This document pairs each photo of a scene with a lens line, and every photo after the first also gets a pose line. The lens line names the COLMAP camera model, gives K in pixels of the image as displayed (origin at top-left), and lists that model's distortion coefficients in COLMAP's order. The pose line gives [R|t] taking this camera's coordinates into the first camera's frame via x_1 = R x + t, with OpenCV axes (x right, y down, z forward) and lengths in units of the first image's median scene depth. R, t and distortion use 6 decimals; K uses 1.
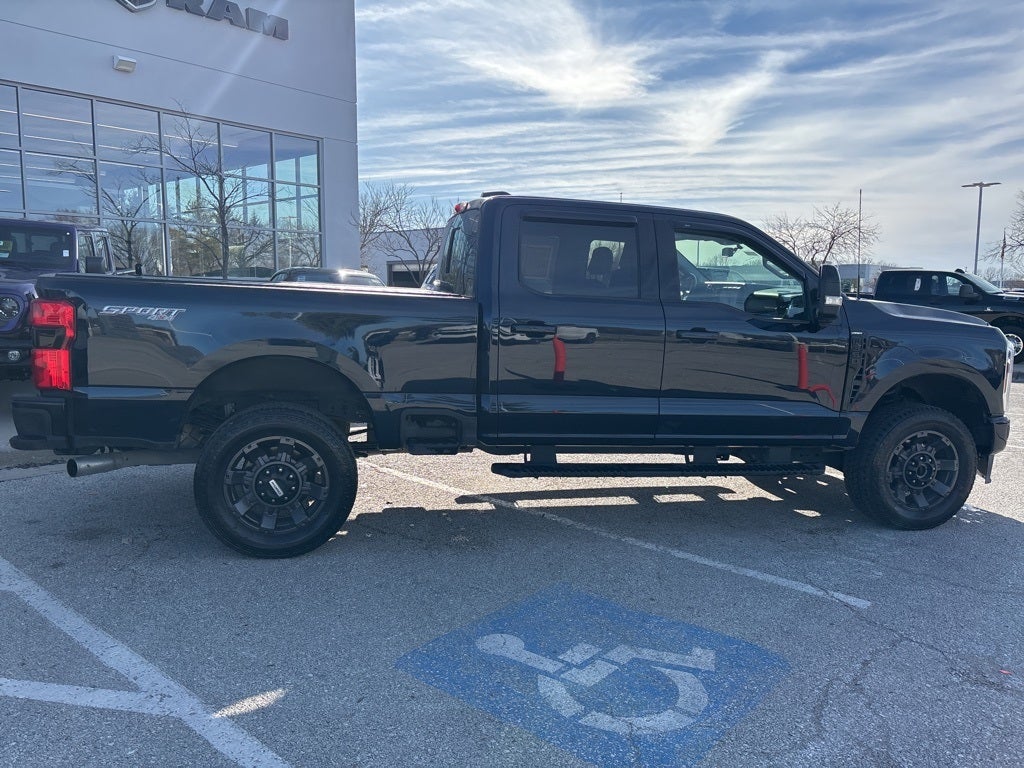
lens RADIAL K [[770.8, 0, 512.0], [0, 770.8, 384.0], [0, 0, 1]] dist [0.053713, -0.056374]
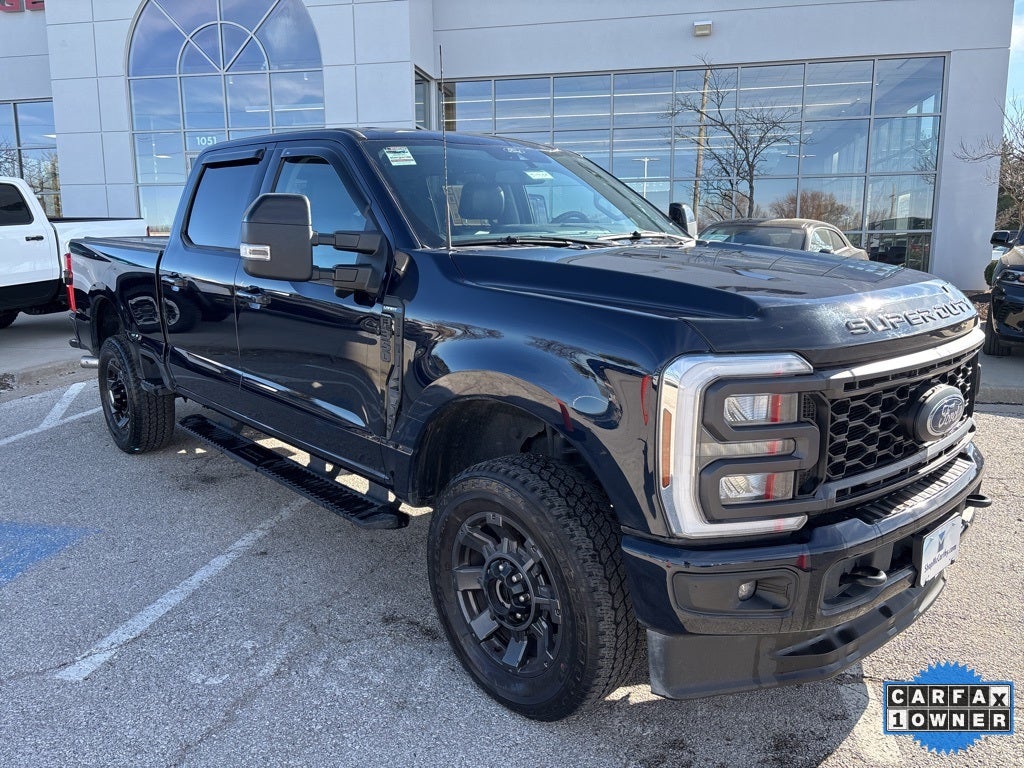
lens RADIAL K [[774.4, 0, 512.8], [0, 774.4, 378.2], [0, 0, 1]] dist [0.049378, -0.061153]
pose [[0.483217, 0.136279, -0.864829, 0.945295], [-0.092471, 0.990230, 0.104371, -0.082023], [0.870603, 0.029538, 0.491098, 0.750380]]
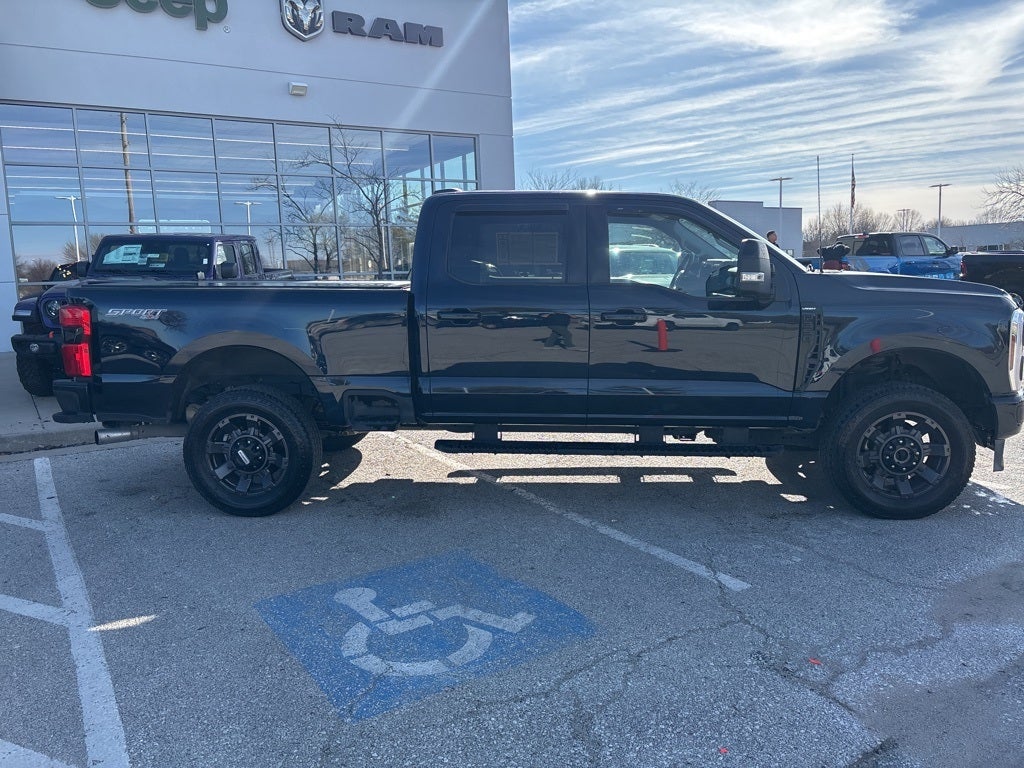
lens RADIAL K [[770.8, 0, 512.0], [0, 770.8, 384.0], [0, 0, 1]] dist [0.053713, -0.056374]
pose [[0.956655, -0.006258, -0.291157, 0.349786], [0.013356, 0.999660, 0.022397, 0.000491], [0.290918, -0.025315, 0.956413, -0.011636]]
